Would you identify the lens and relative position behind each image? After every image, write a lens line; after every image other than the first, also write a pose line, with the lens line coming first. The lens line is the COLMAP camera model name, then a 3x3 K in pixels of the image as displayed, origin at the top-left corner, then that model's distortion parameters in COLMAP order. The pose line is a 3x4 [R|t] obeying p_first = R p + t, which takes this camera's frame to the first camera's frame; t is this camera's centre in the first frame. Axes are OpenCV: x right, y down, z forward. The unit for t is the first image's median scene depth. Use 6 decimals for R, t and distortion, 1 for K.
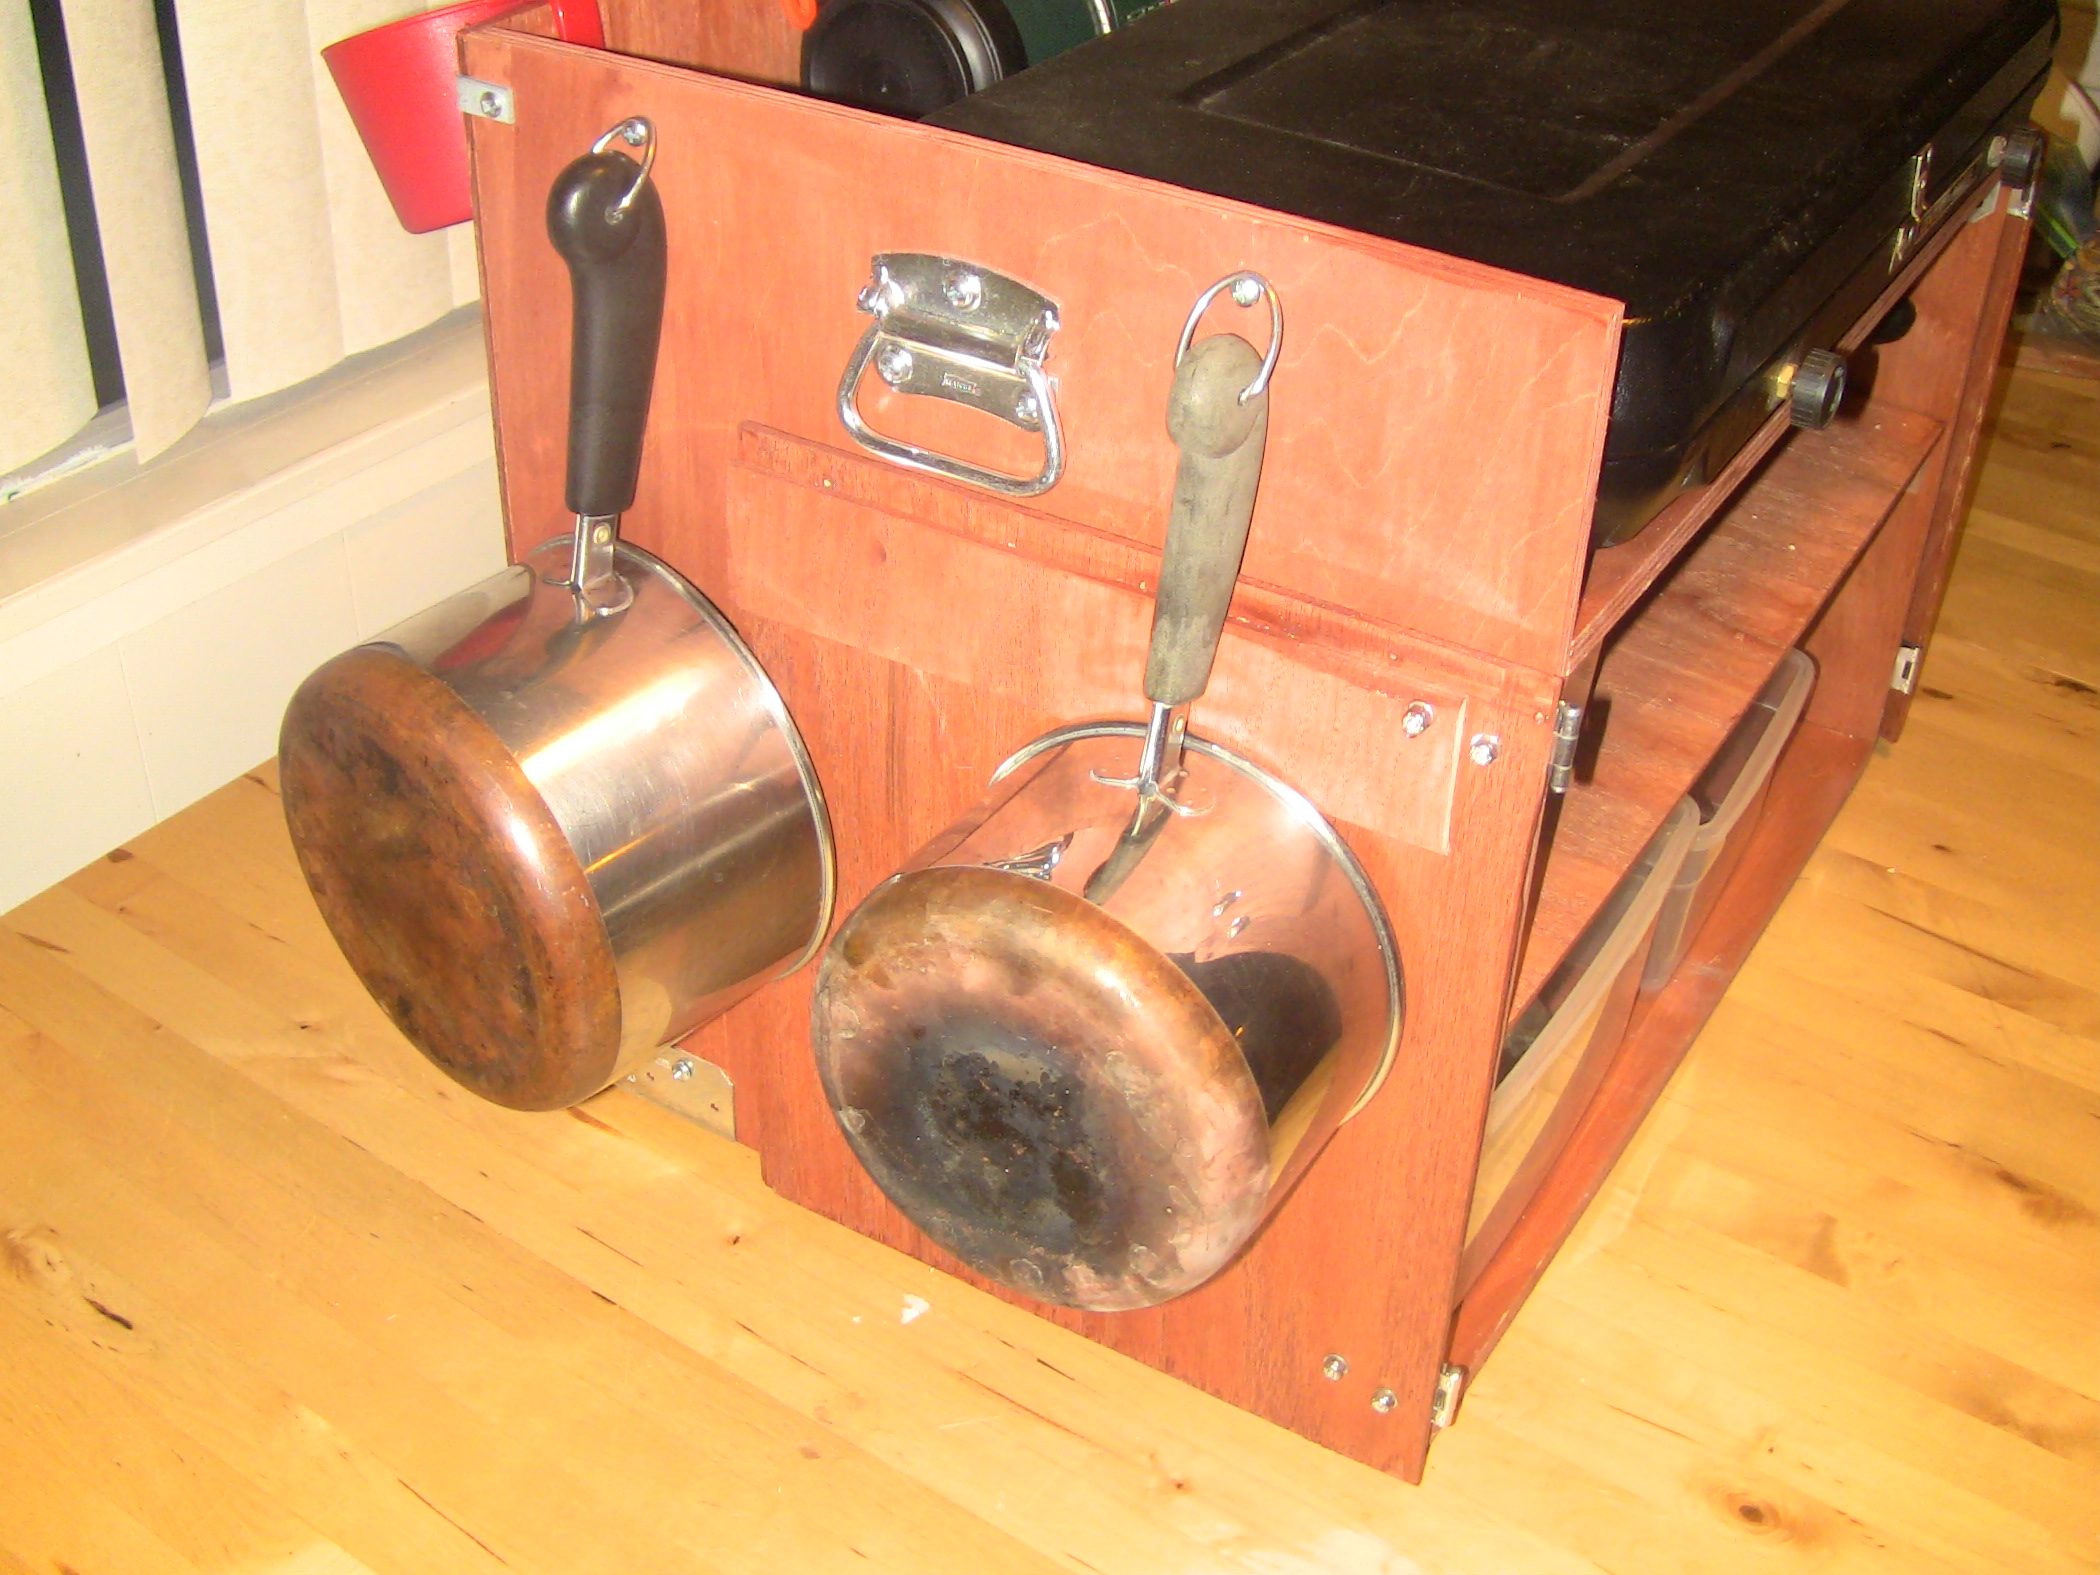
lens RADIAL K [[2528.0, 0, 1047.7], [0, 2528.0, 787.2], [0, 0, 1]] dist [-0.183868, 0.000000]
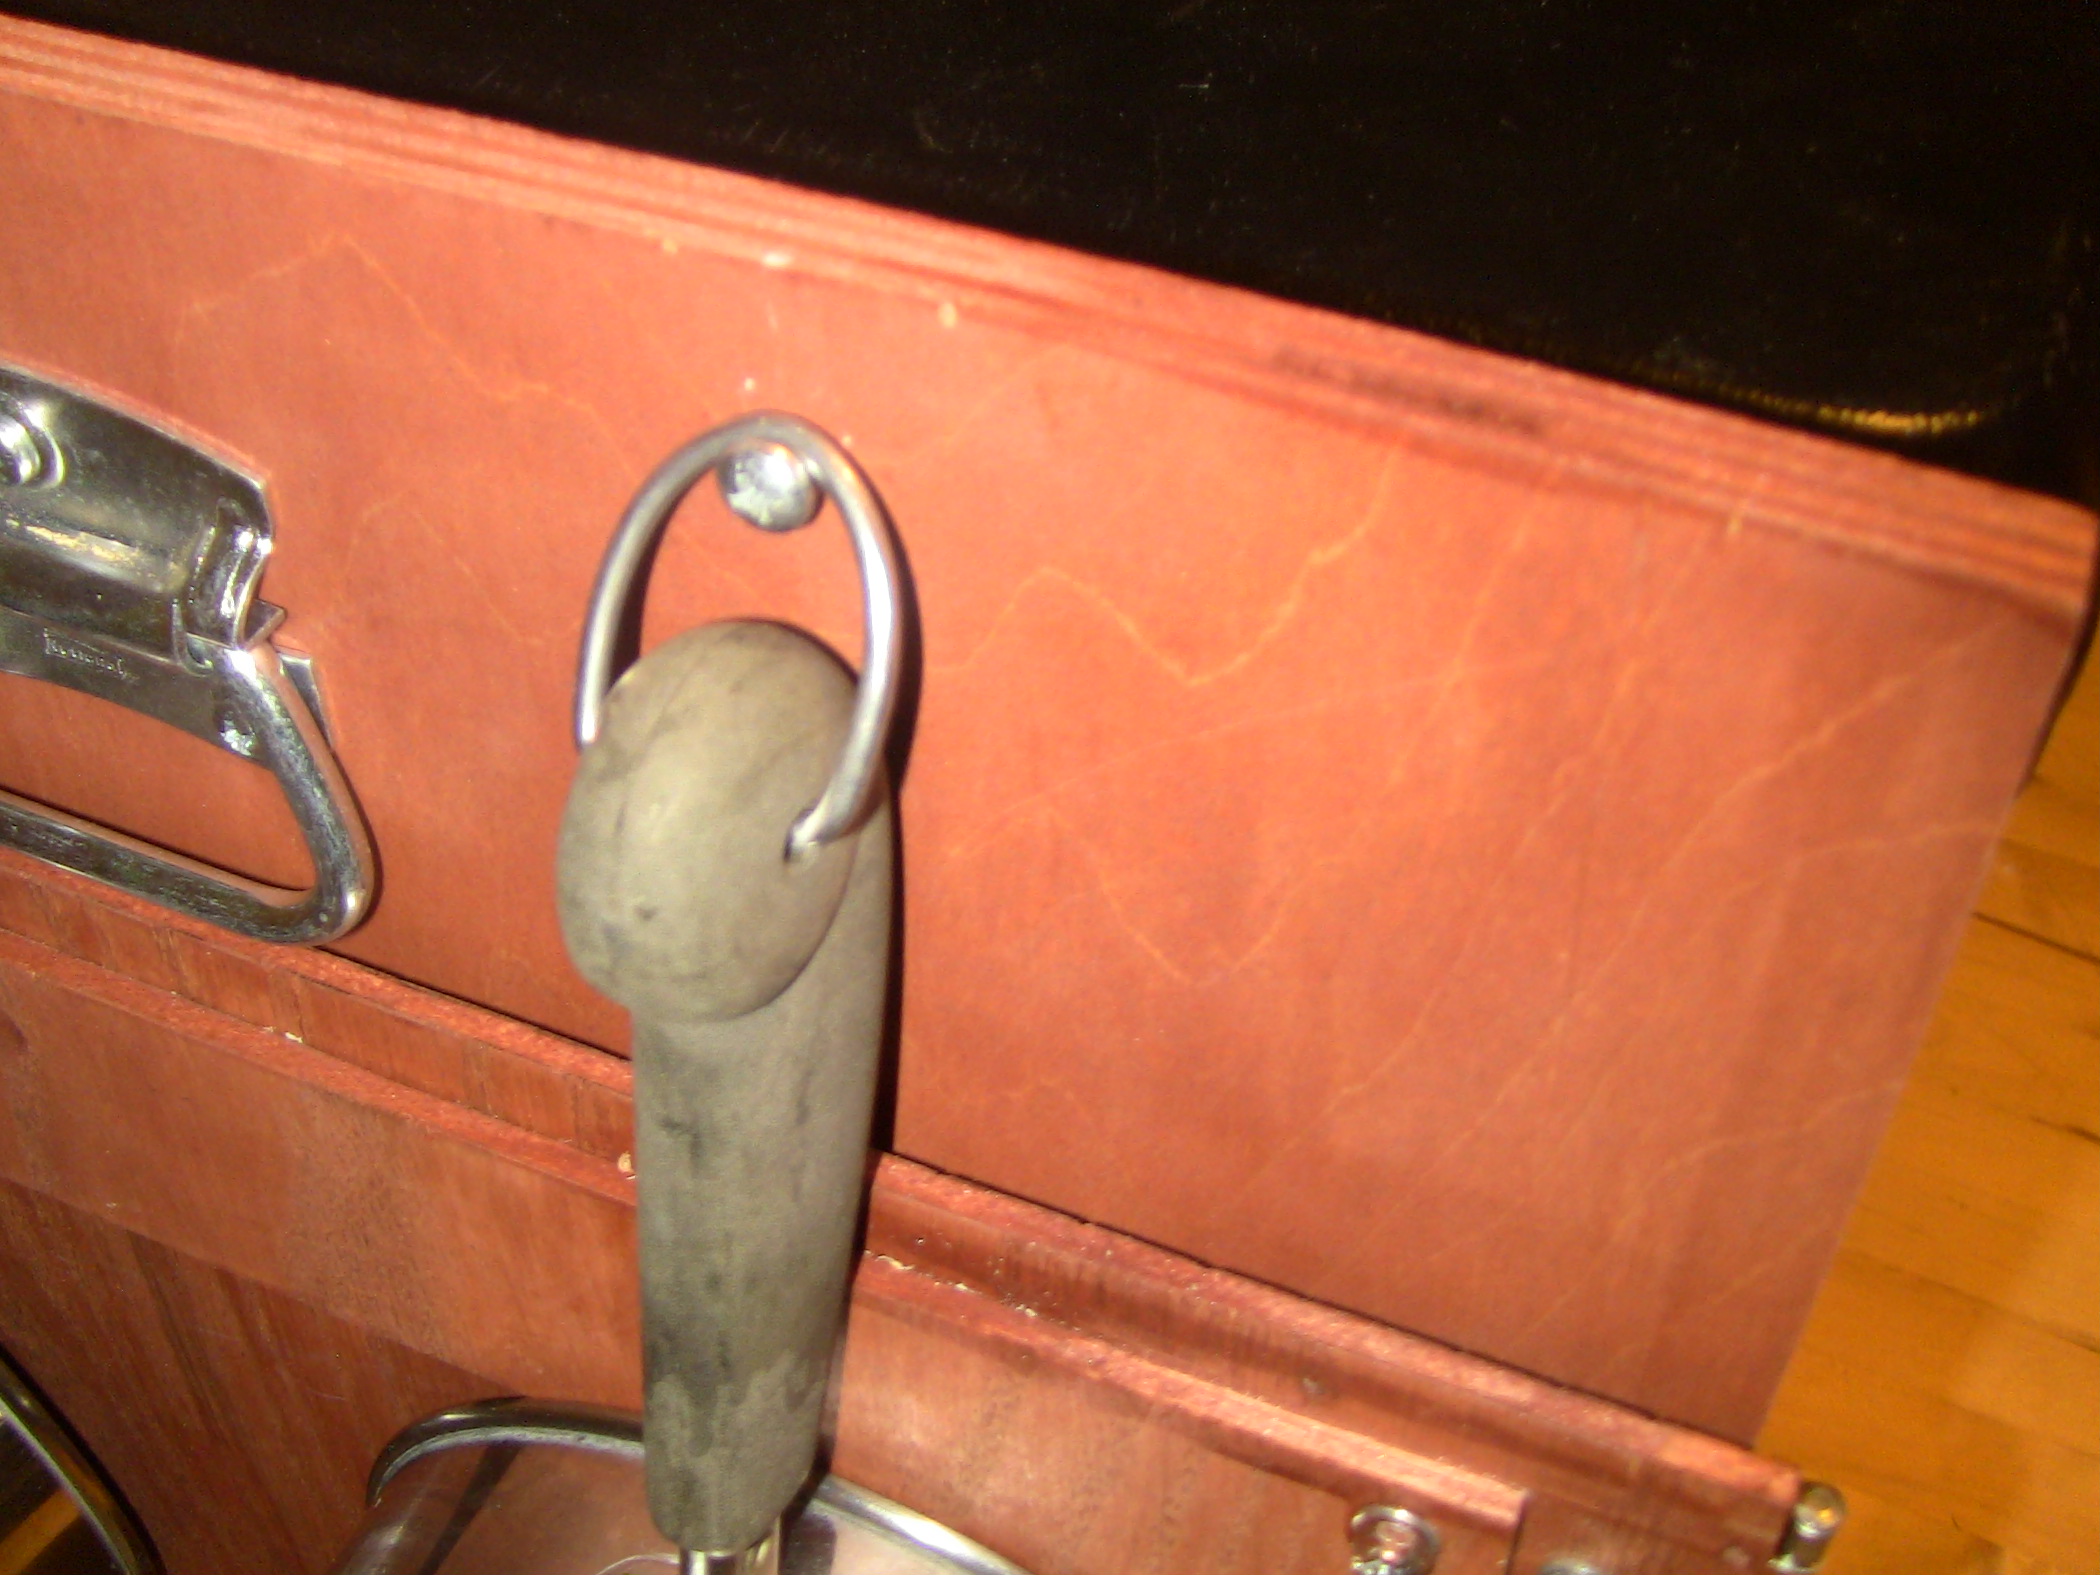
lens RADIAL K [[2528.0, 0, 1050.6], [0, 2528.0, 787.7], [0, 0, 1]] dist [-0.183868, 0.000000]
pose [[0.988119, -0.123837, 0.091025, 0.080580], [0.105765, 0.977614, 0.181890, -0.214556], [-0.111512, -0.170102, 0.979097, 0.692871]]
